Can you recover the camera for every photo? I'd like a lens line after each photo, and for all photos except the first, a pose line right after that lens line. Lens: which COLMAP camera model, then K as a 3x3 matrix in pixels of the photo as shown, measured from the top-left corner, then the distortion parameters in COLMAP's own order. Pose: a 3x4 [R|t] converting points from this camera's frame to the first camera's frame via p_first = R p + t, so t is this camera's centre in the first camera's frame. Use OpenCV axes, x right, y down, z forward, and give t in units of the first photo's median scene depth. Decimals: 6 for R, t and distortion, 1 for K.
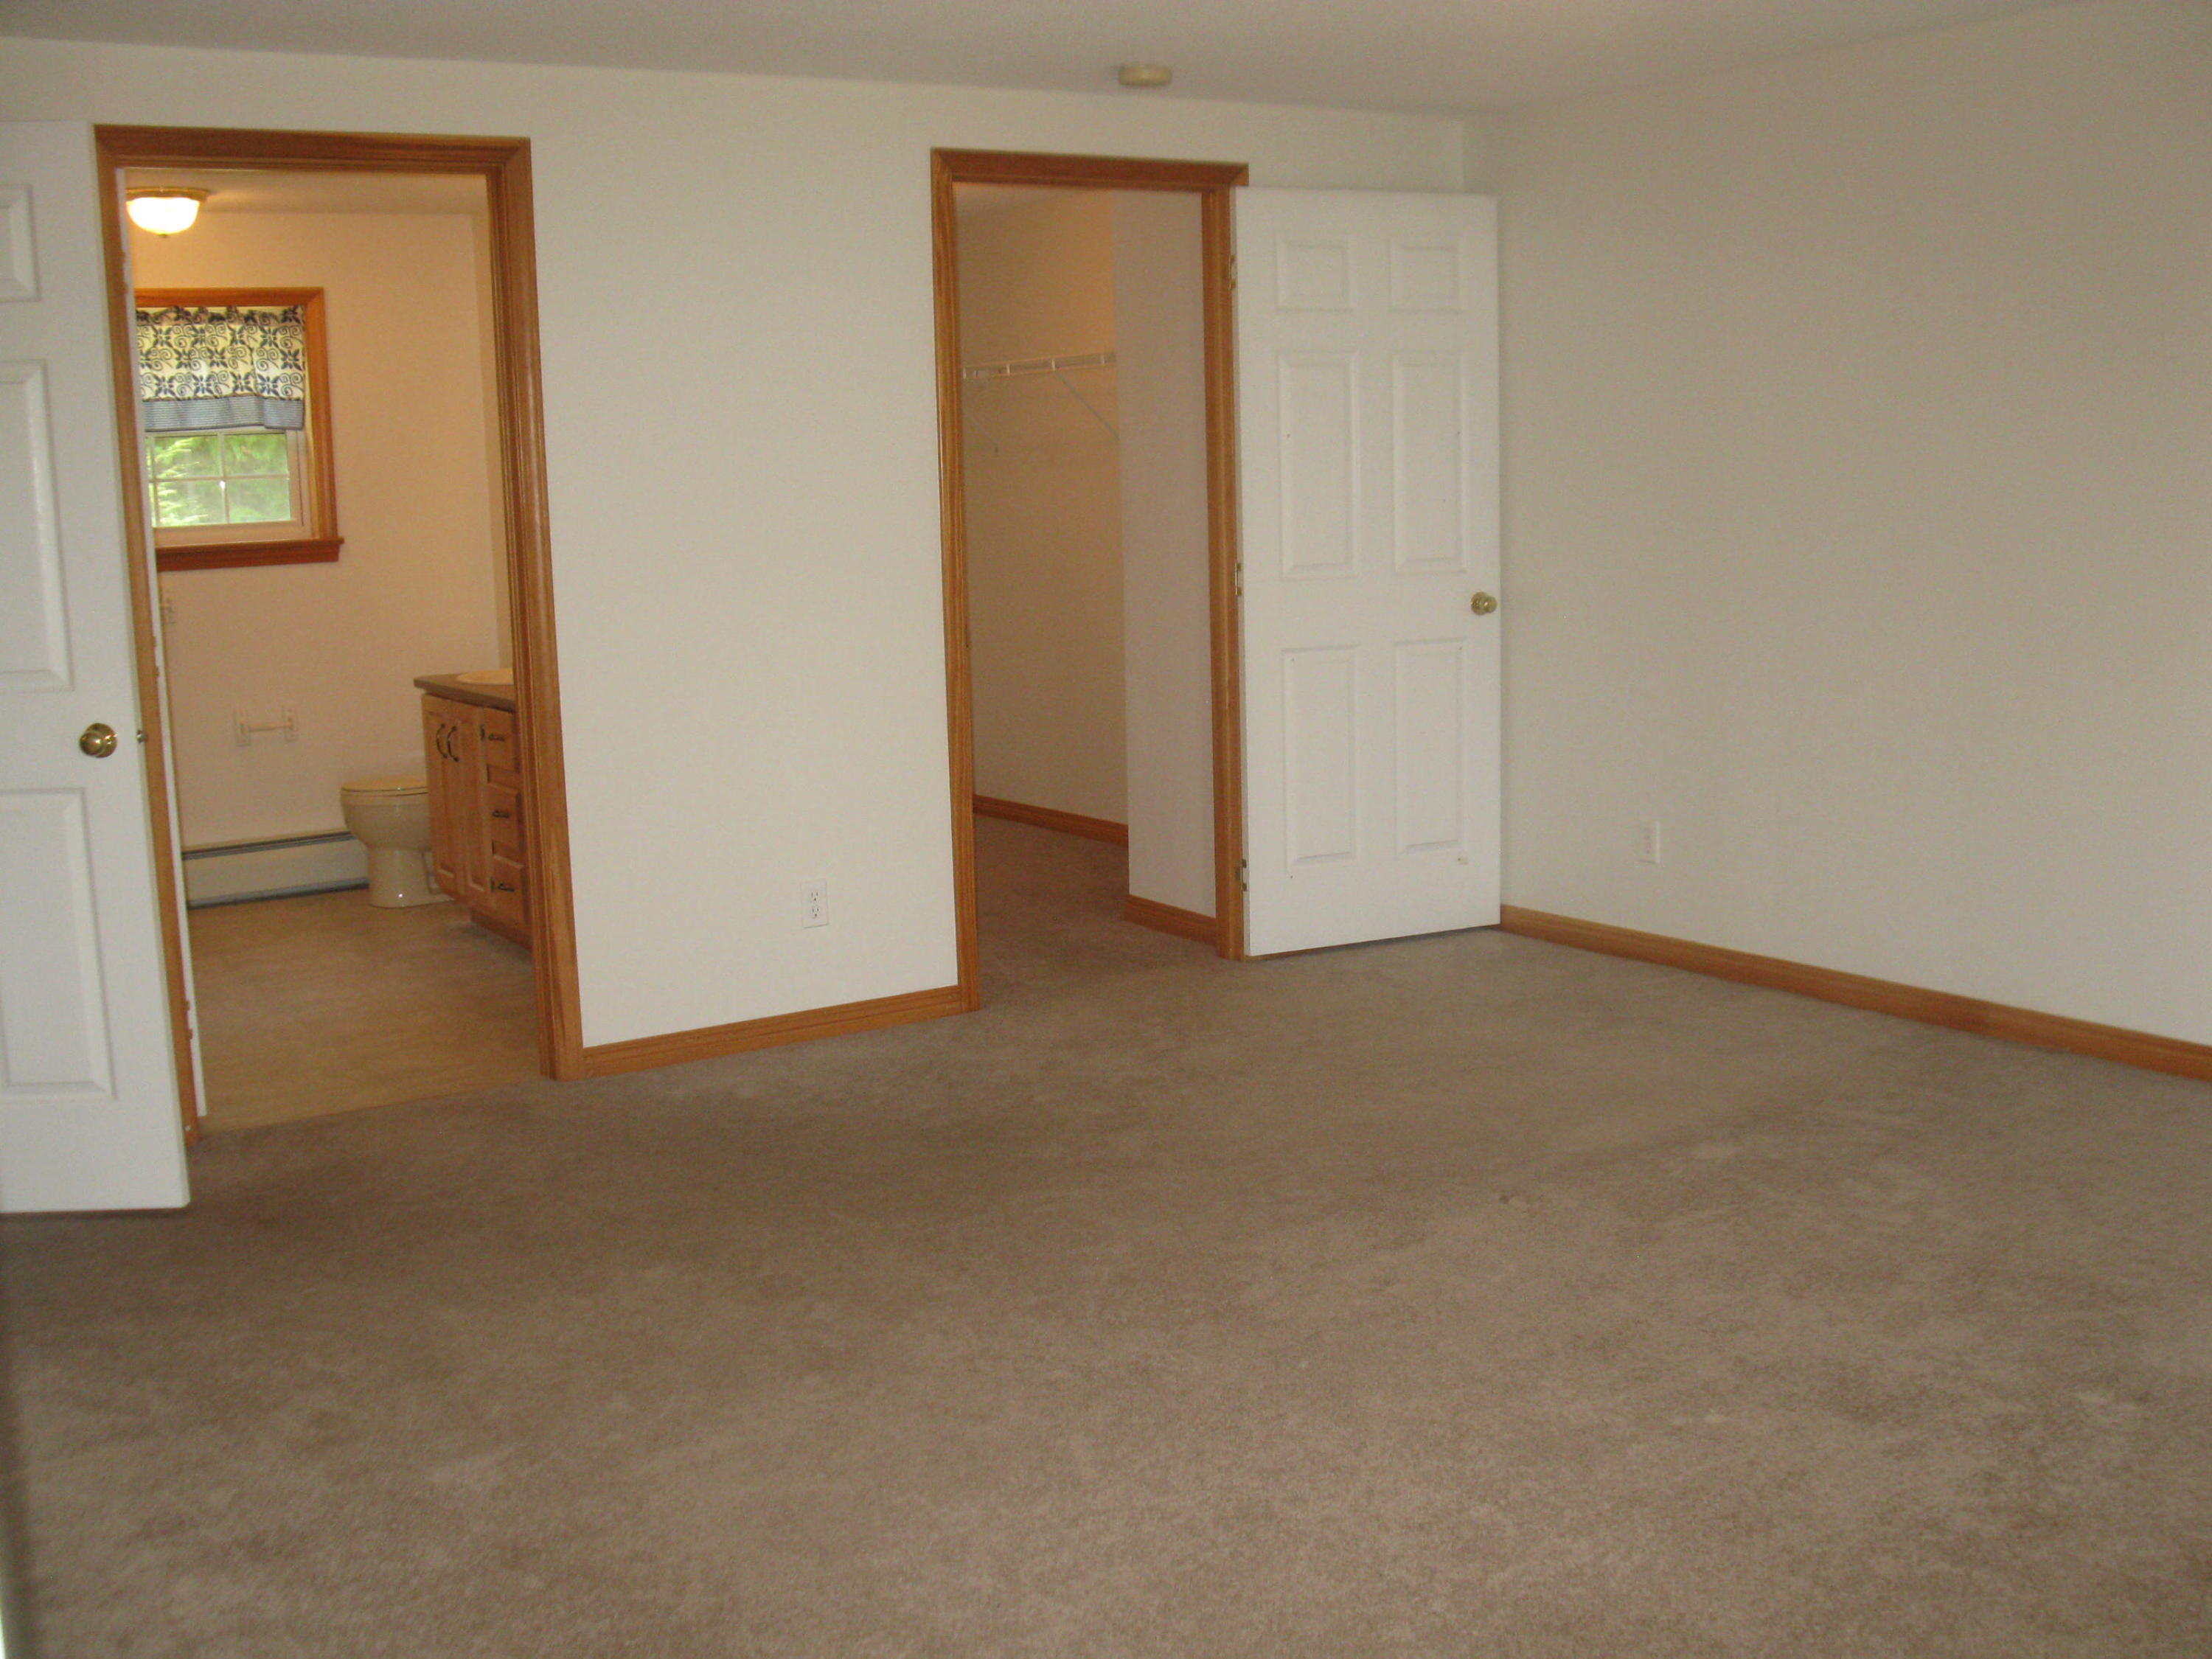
lens RADIAL K [[2352.3, 0, 1108.1], [0, 2352.3, 842.1], [0, 0, 1]] dist [-0.185397, 0.205641]
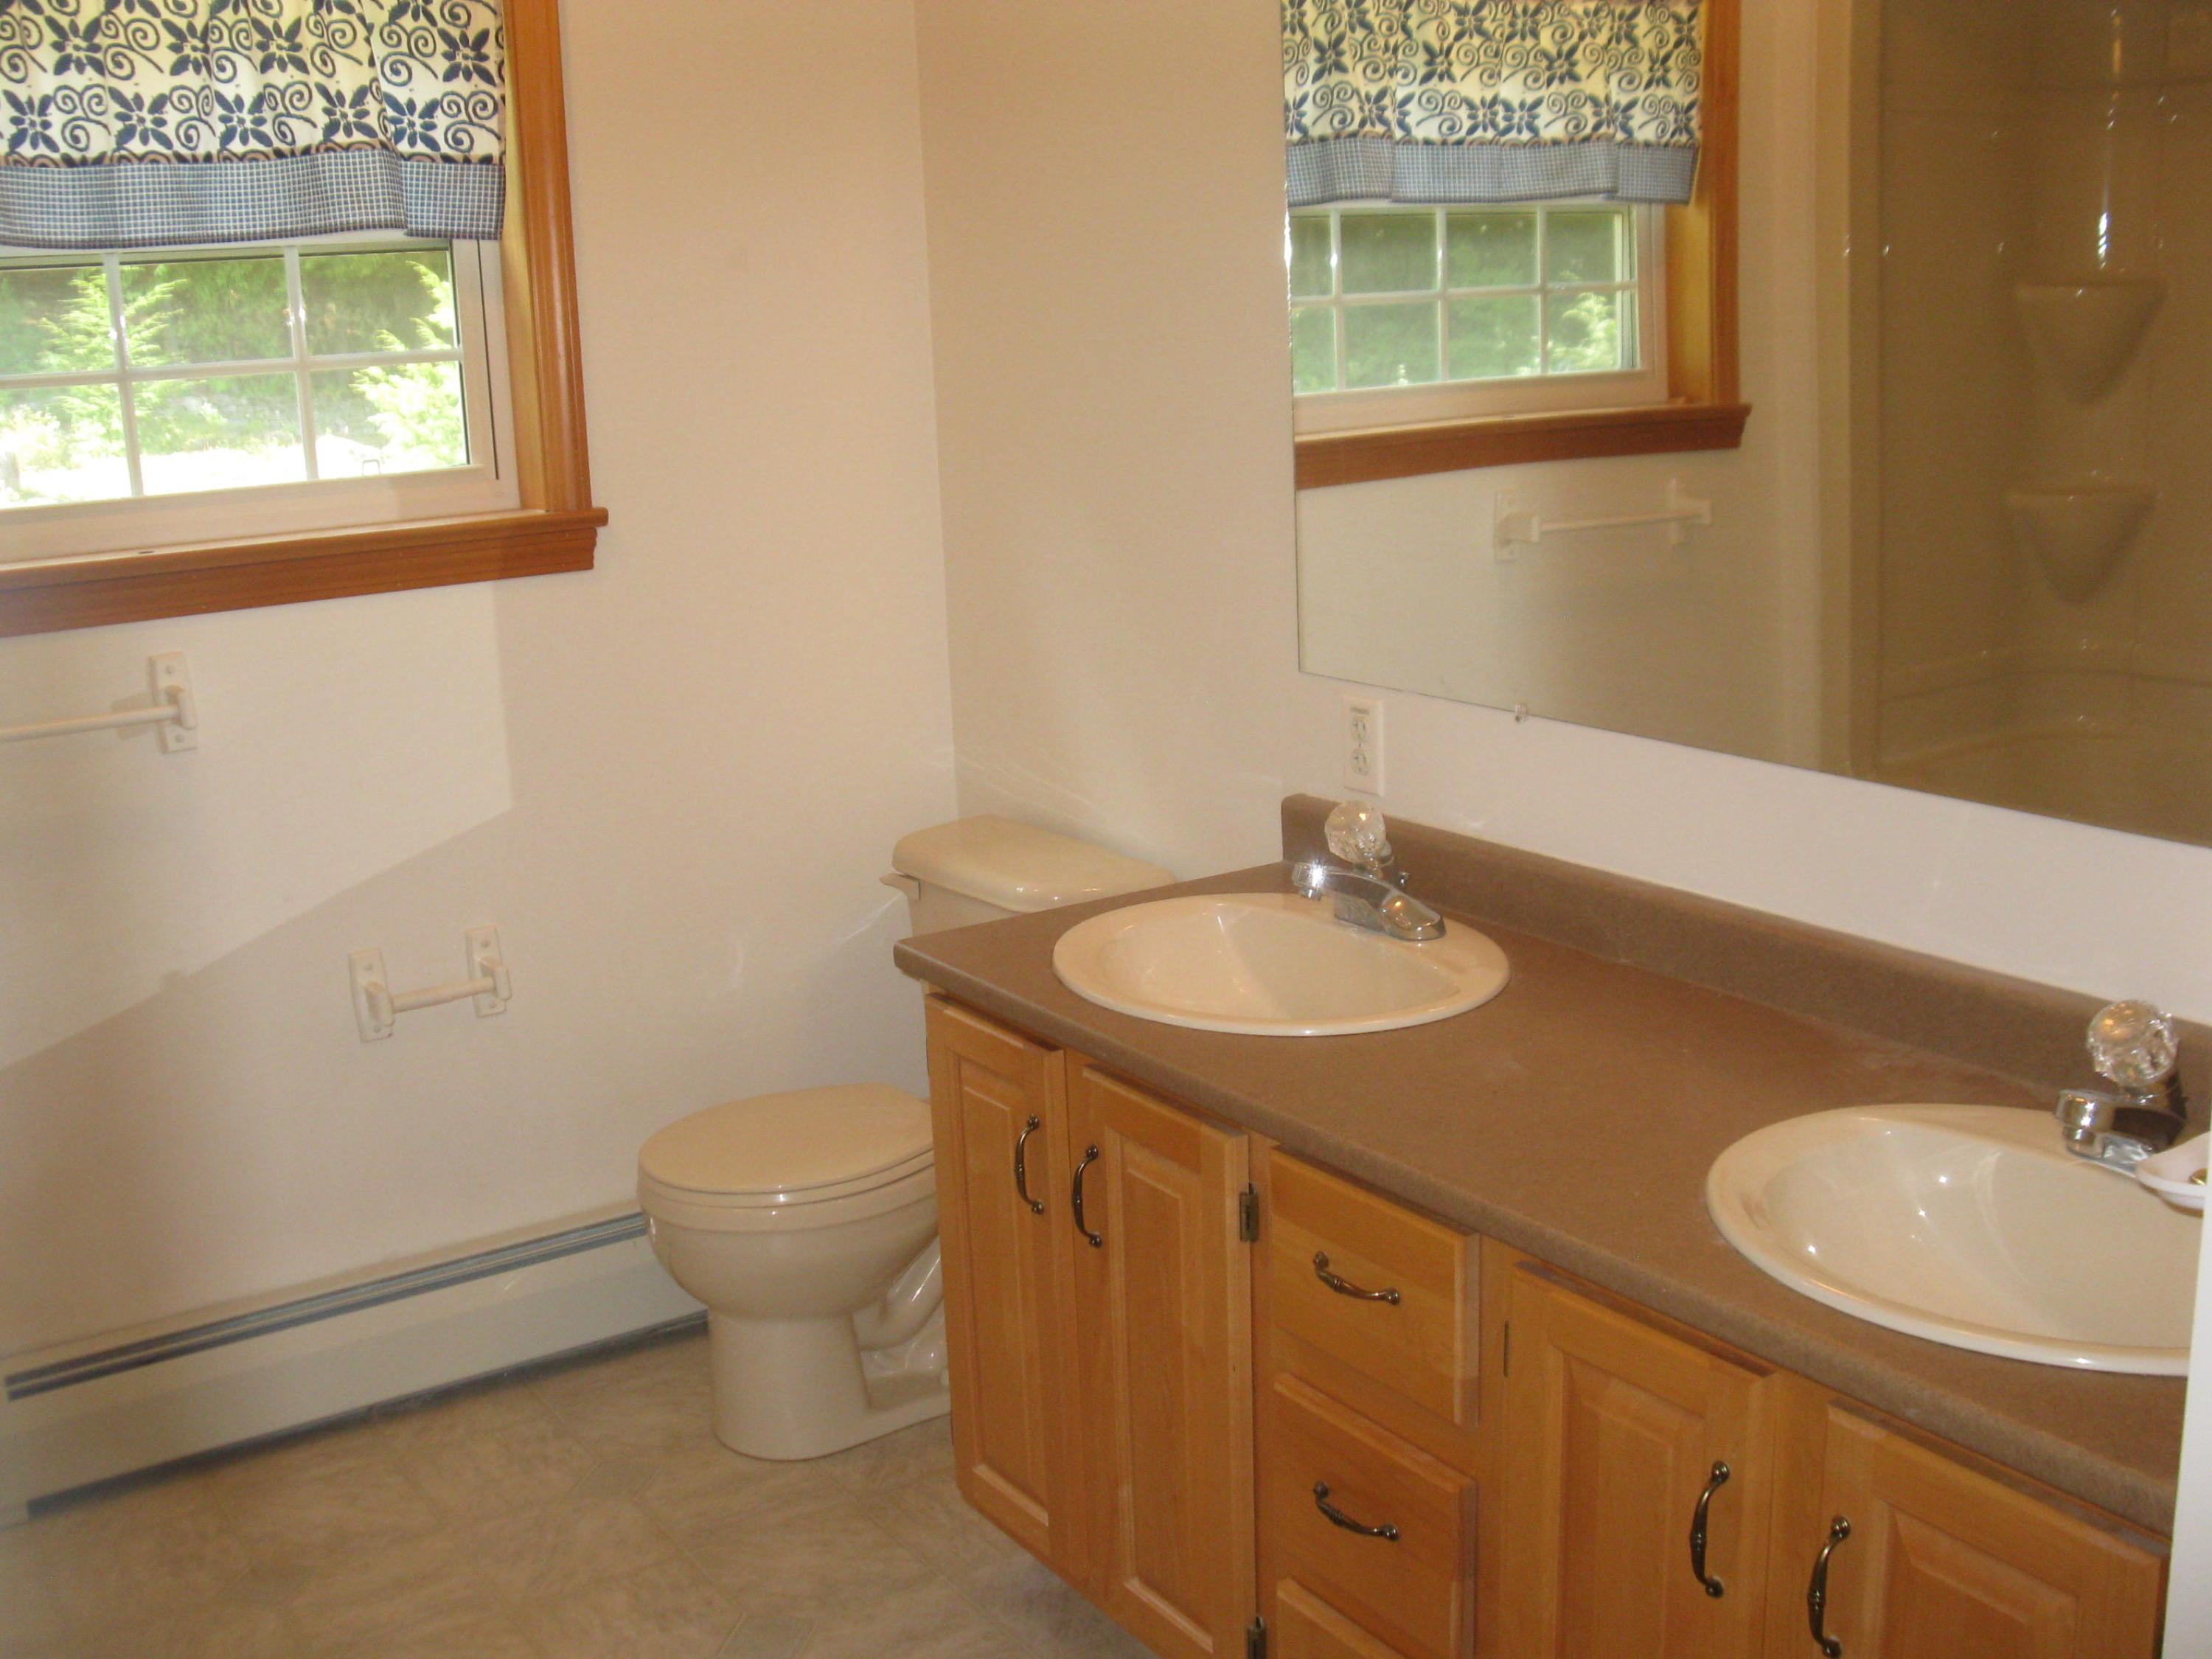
lens RADIAL K [[2352.3, 0, 1108.1], [0, 2352.3, 842.1], [0, 0, 1]] dist [-0.185397, 0.205641]
pose [[0.999922, -0.012179, 0.002805, -0.254482], [0.011955, 0.997523, 0.069321, -0.104816], [-0.003643, -0.069282, 0.997590, 0.613030]]
